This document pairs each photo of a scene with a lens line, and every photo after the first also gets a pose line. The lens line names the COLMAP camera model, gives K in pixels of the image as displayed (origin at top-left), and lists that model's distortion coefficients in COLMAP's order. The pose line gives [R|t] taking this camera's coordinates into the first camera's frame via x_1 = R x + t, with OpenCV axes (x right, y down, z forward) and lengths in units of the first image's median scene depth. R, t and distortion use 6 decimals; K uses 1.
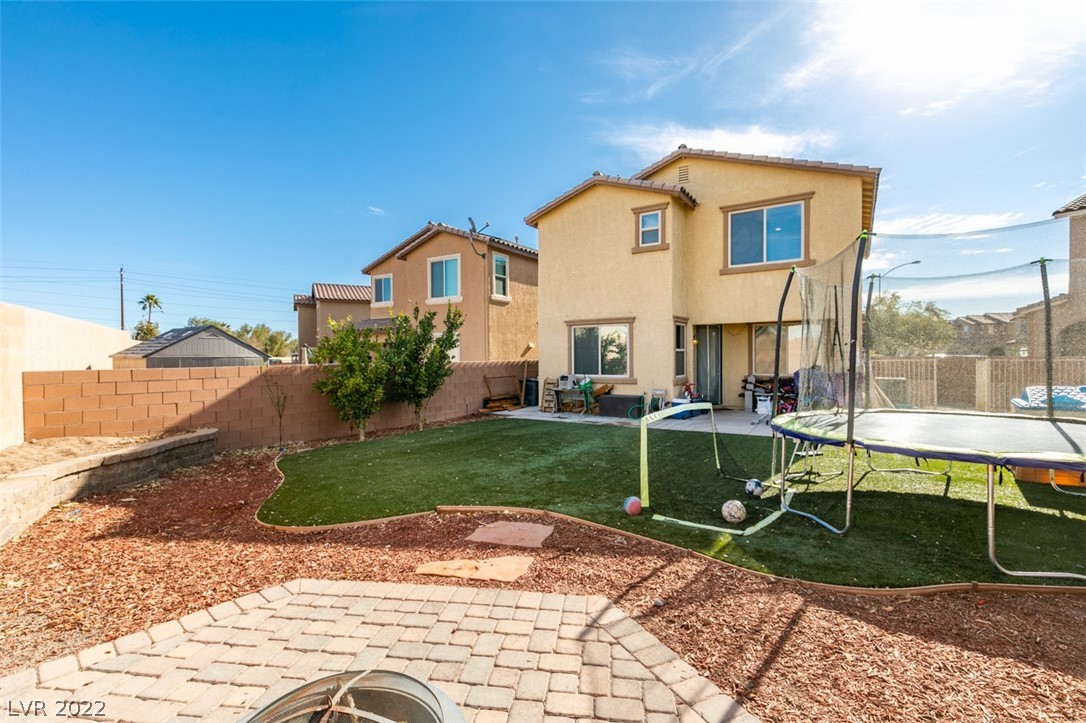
lens RADIAL K [[490.9, 0, 543.0], [0, 490.9, 361.5], [0, 0, 1]] dist [0.003399, -0.000511]
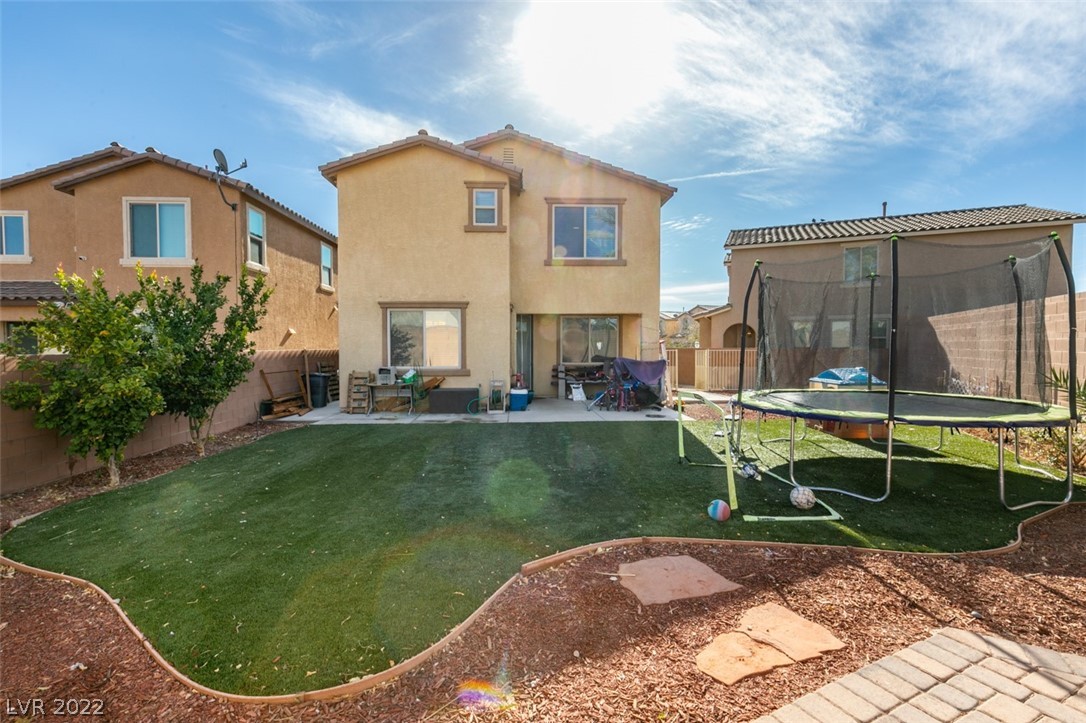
lens RADIAL K [[490.9, 0, 543.0], [0, 490.9, 361.5], [0, 0, 1]] dist [0.003399, -0.000511]
pose [[0.818616, -0.010131, 0.574252, -0.223649], [0.000166, 0.999849, 0.017401, 0.003513], [-0.574341, -0.014149, 0.818494, 0.176025]]
